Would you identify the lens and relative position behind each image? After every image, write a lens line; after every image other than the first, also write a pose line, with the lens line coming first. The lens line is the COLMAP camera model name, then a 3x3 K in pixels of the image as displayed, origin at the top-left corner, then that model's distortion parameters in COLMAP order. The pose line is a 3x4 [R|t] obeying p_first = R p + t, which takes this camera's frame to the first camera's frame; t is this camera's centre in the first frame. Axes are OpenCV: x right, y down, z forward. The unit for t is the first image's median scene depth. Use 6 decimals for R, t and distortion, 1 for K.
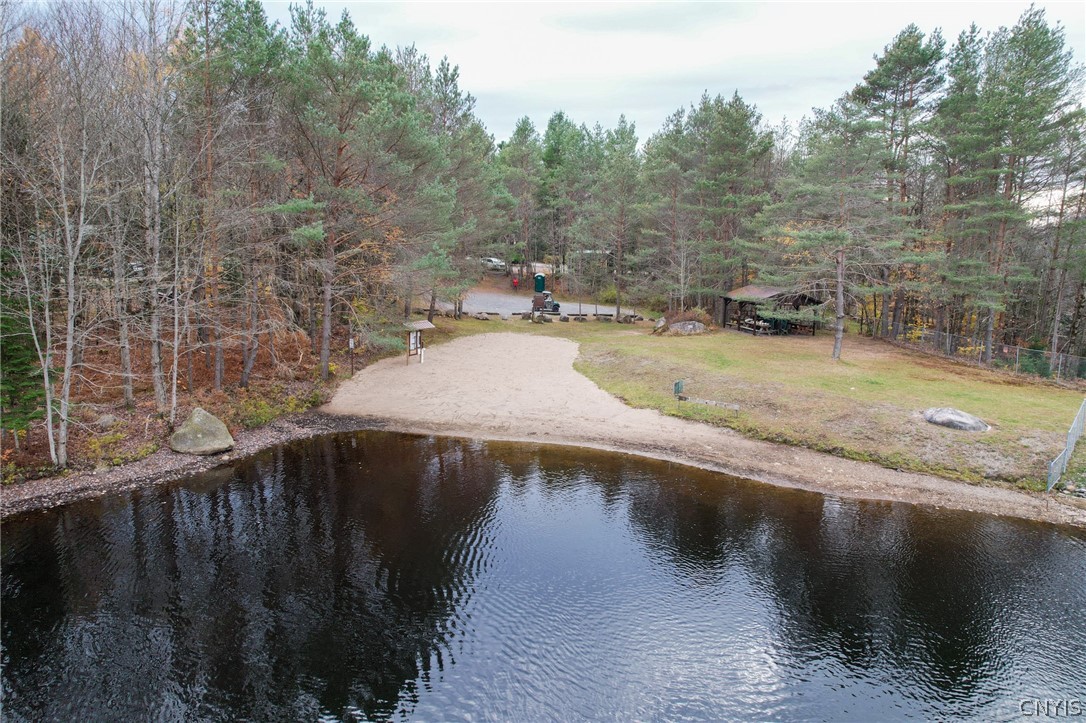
lens RADIAL K [[687.1, 0, 544.9], [0, 687.1, 355.4], [0, 0, 1]] dist [-0.085495, 0.071425]
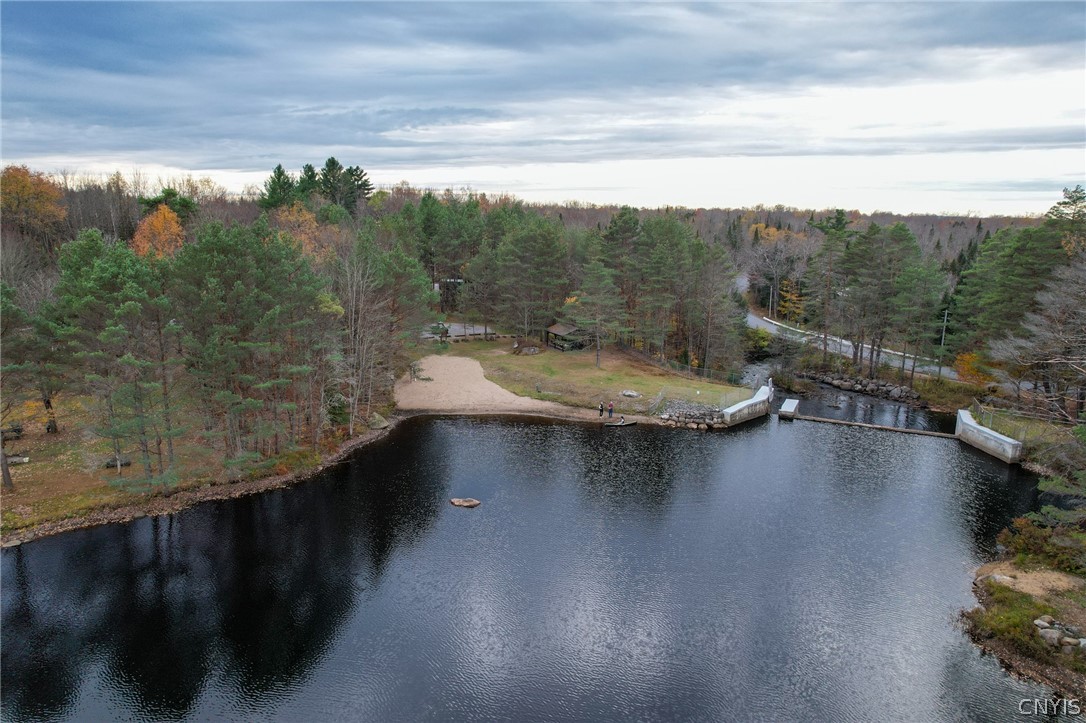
lens RADIAL K [[687.1, 0, 544.9], [0, 687.1, 355.4], [0, 0, 1]] dist [-0.085495, 0.071425]
pose [[0.958789, -0.066599, 0.276202, -0.433171], [0.050123, 0.996540, 0.066296, -0.217798], [-0.279662, -0.049720, 0.958810, -1.327073]]
